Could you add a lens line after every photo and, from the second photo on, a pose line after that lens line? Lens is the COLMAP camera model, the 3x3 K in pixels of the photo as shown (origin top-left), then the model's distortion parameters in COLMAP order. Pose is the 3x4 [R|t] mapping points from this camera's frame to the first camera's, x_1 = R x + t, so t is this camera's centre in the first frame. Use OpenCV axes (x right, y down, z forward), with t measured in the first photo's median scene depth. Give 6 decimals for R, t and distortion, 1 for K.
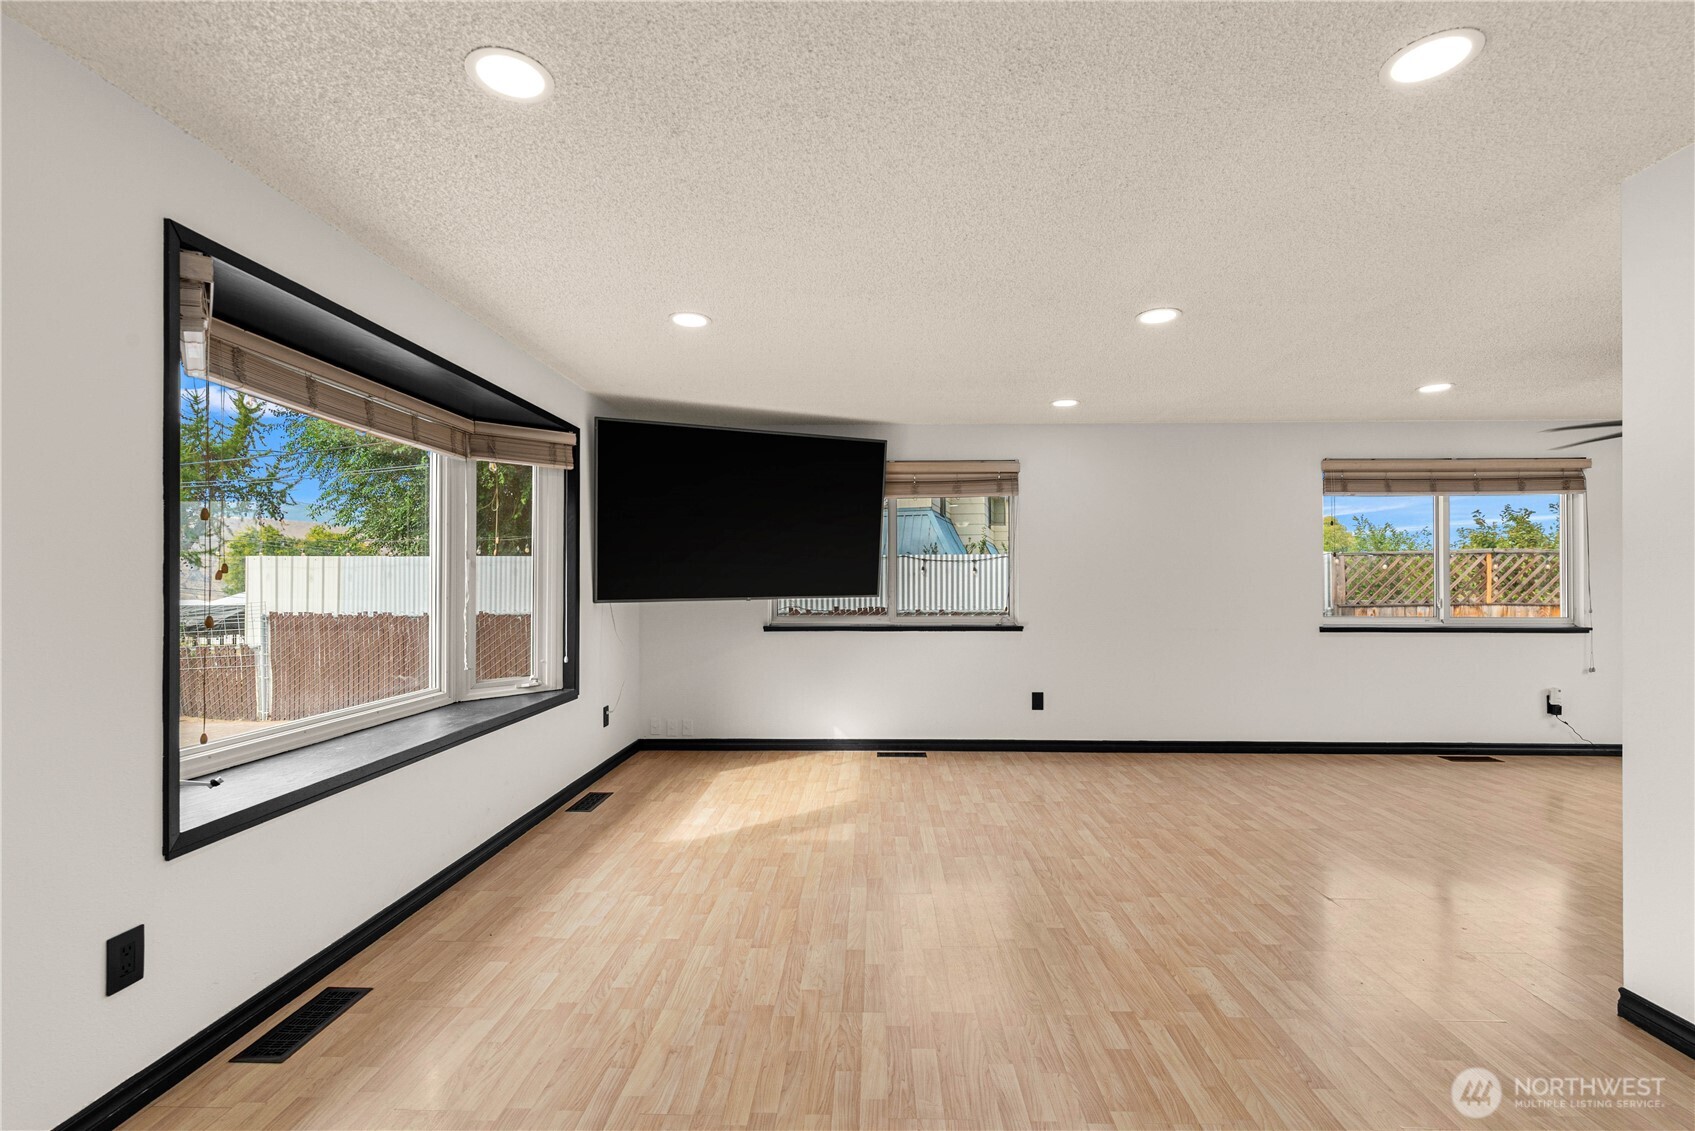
lens RADIAL K [[737.1, 0, 843.0], [0, 737.1, 579.9], [0, 0, 1]] dist [0.000203, -0.001357]
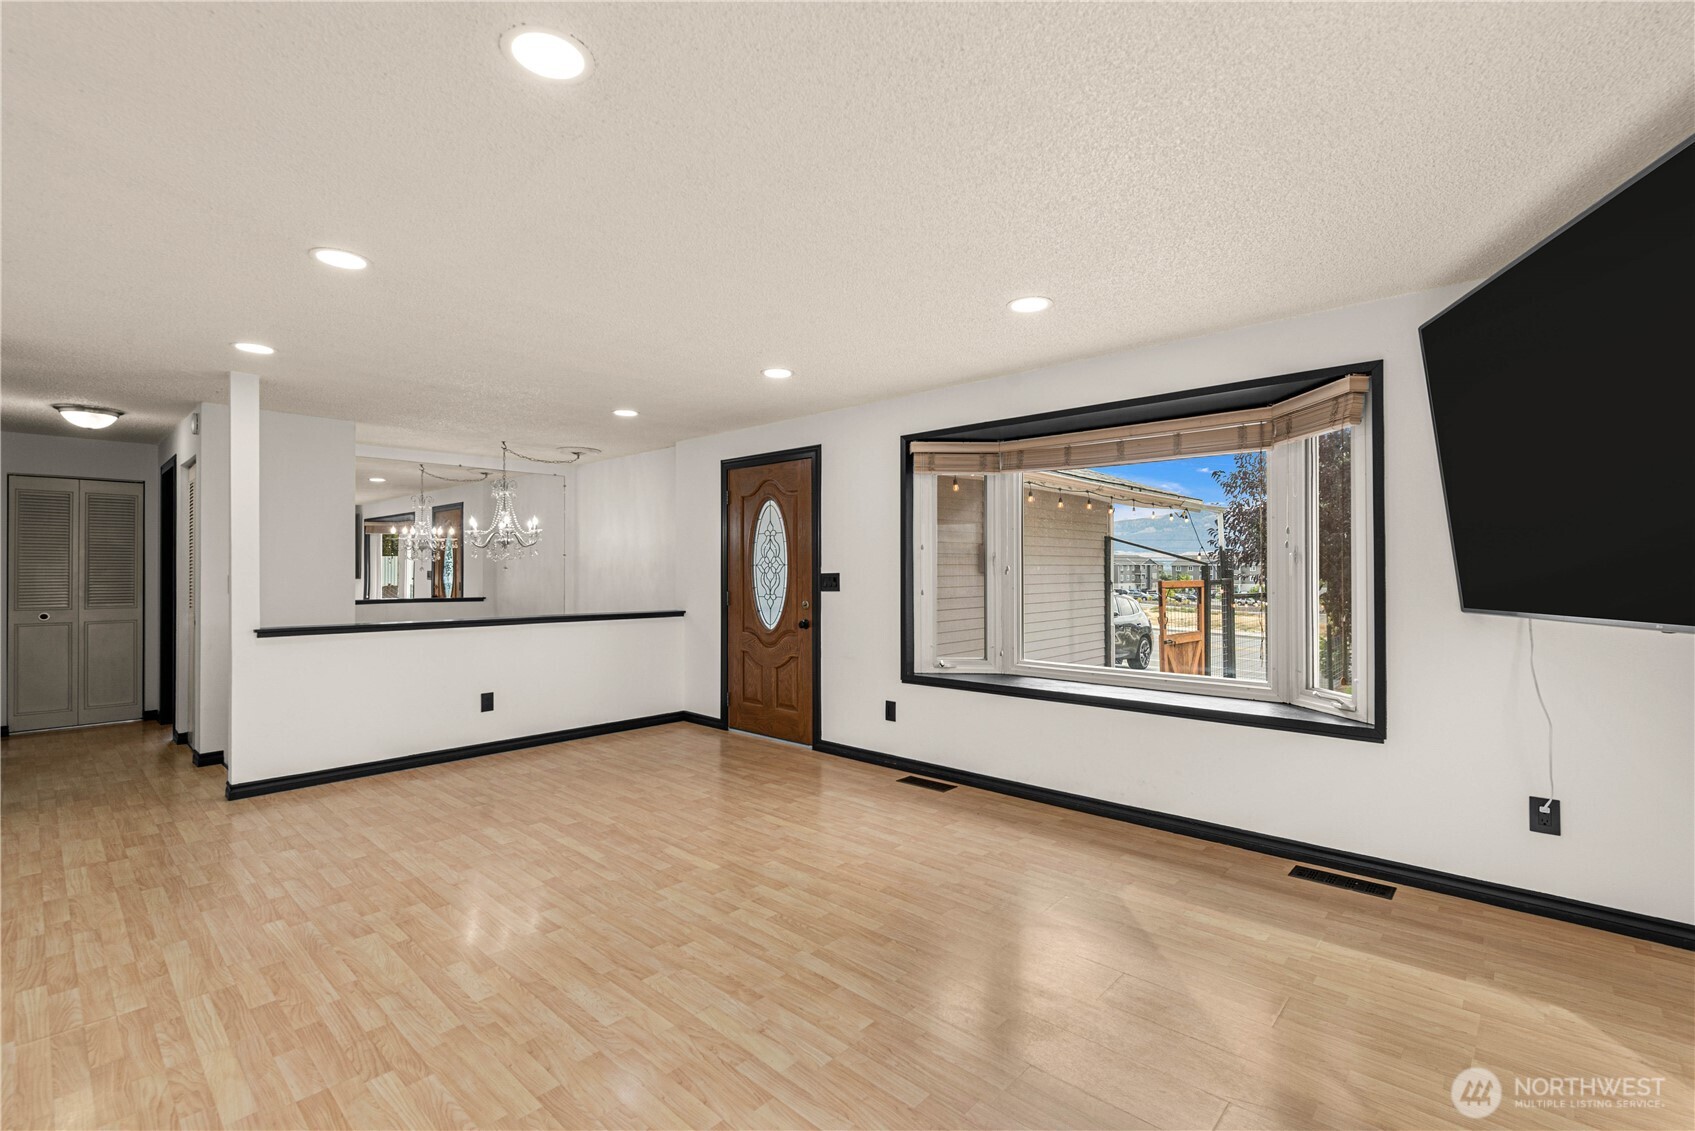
lens RADIAL K [[737.1, 0, 863.9], [0, 737.1, 561.5], [0, 0, 1]] dist [0.000203, -0.001357]
pose [[-0.630387, -0.007047, -0.776249, 0.501068], [0.003181, 0.999927, -0.011660, -0.003434], [0.776275, -0.009819, -0.630318, 1.084321]]
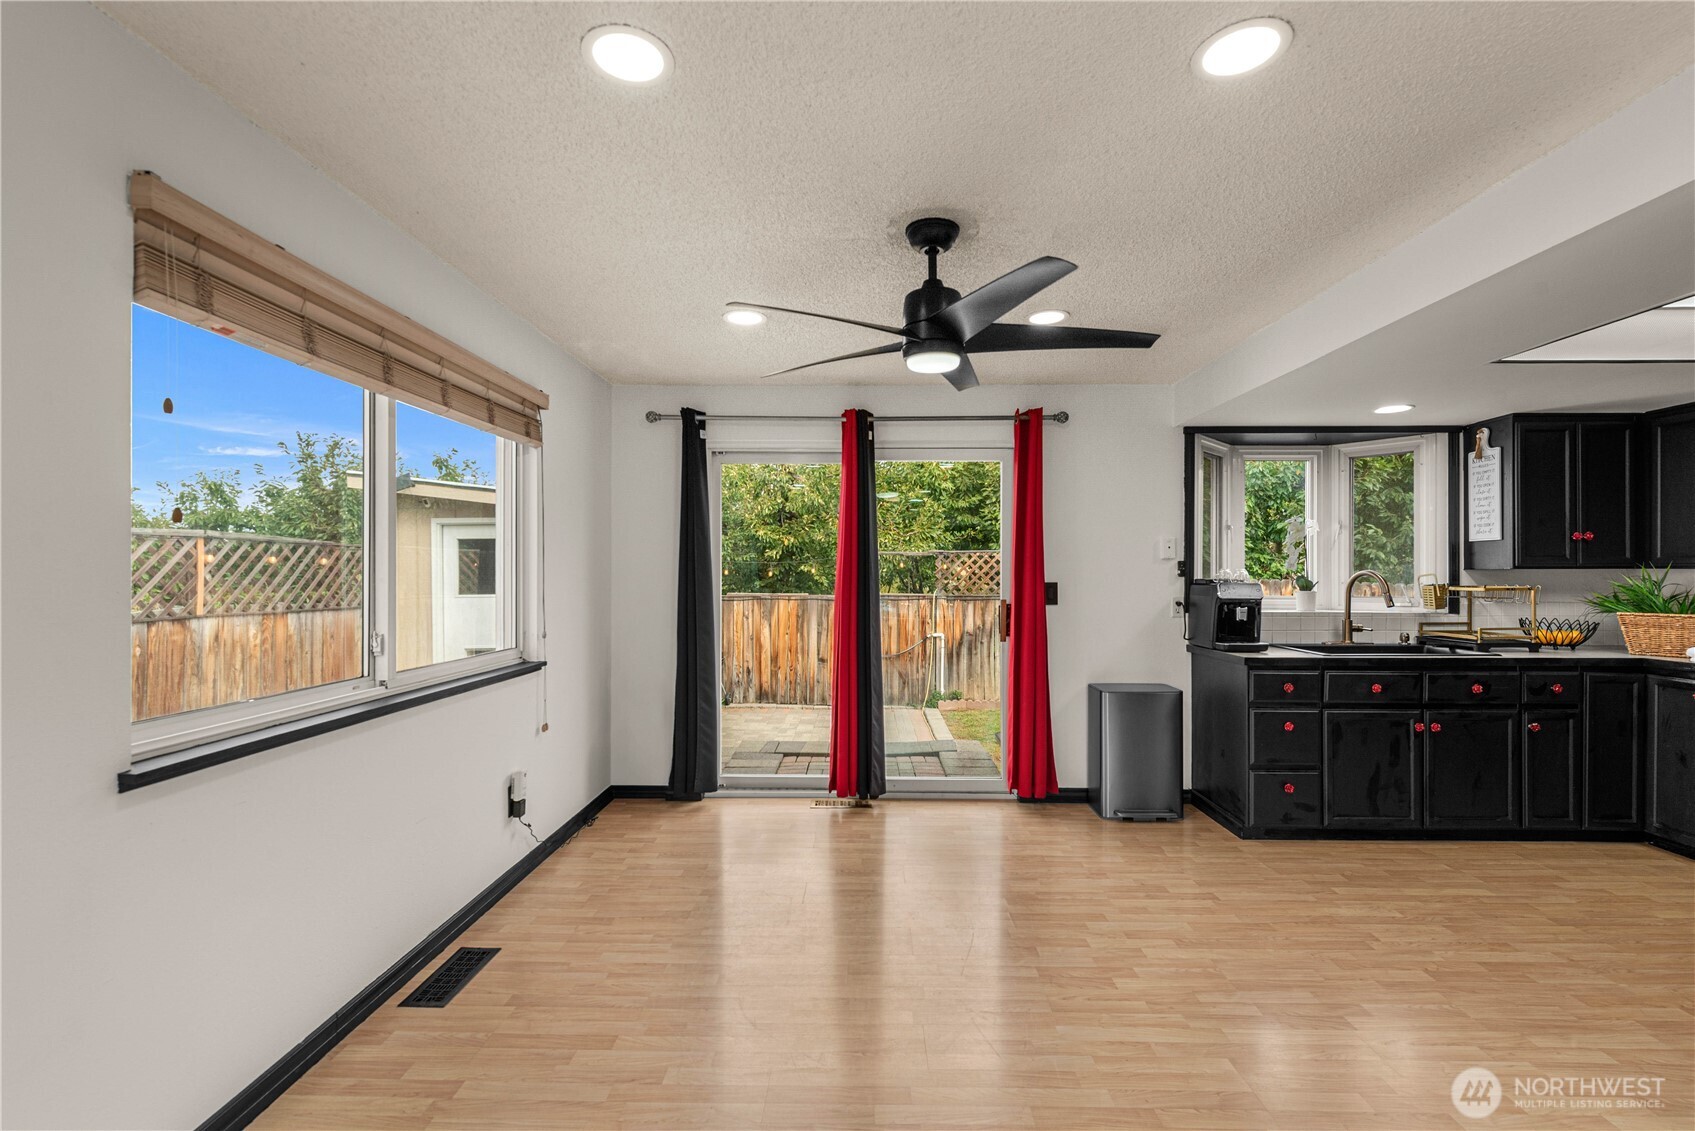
lens RADIAL K [[737.1, 0, 846.3], [0, 737.1, 571.8], [0, 0, 1]] dist [0.000203, -0.001357]
pose [[-0.020769, 0.000074, 0.999784, 0.452189], [-0.001819, 0.999998, -0.000111, -0.014662], [-0.999783, -0.001820, -0.020769, 0.903066]]
